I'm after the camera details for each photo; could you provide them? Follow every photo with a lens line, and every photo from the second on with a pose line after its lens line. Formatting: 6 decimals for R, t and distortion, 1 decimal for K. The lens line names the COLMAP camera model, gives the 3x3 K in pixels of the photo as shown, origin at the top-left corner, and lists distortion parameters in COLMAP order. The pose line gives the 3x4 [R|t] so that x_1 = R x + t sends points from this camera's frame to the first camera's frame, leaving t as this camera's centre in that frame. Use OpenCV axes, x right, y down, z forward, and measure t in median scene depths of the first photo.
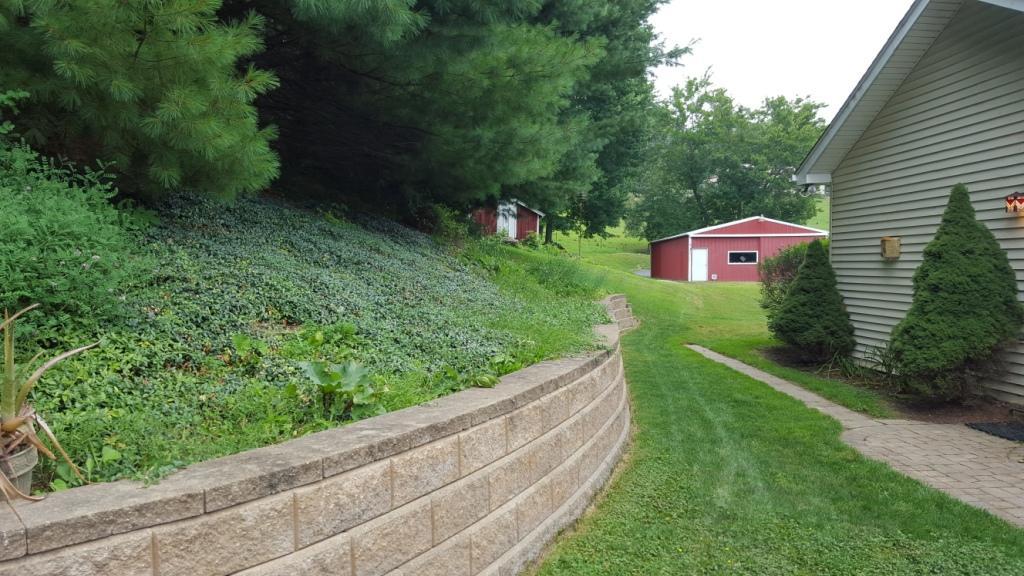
lens RADIAL K [[766.9, 0, 510.5], [0, 766.9, 288.4], [0, 0, 1]] dist [0.097379, -0.123694]
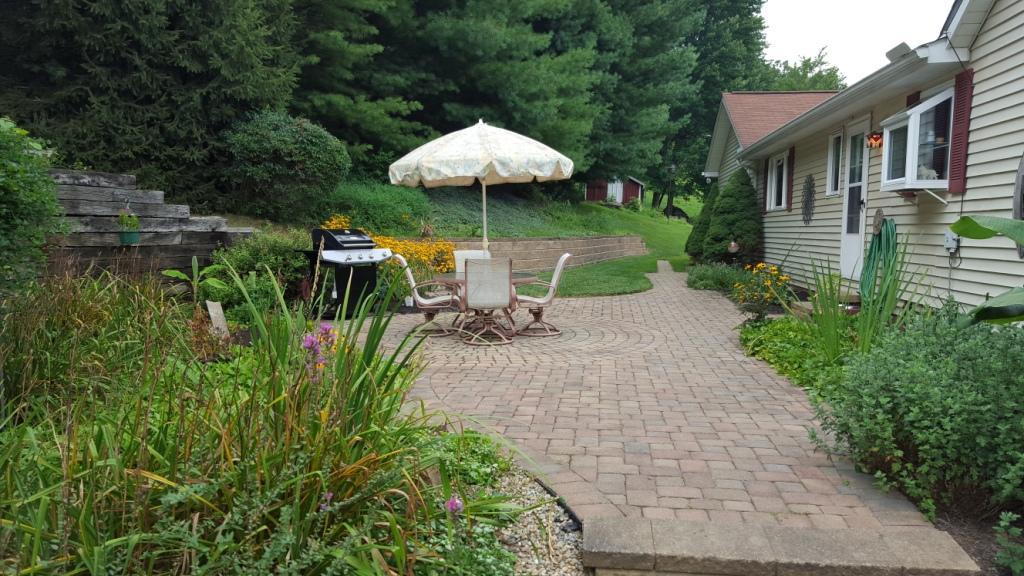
lens RADIAL K [[766.9, 0, 512.7], [0, 766.9, 288.5], [0, 0, 1]] dist [0.097379, -0.123694]
pose [[0.978291, 0.032769, -0.204629, 0.081108], [-0.023029, 0.998494, 0.049802, 0.014806], [0.205953, -0.044009, 0.977572, -0.250180]]
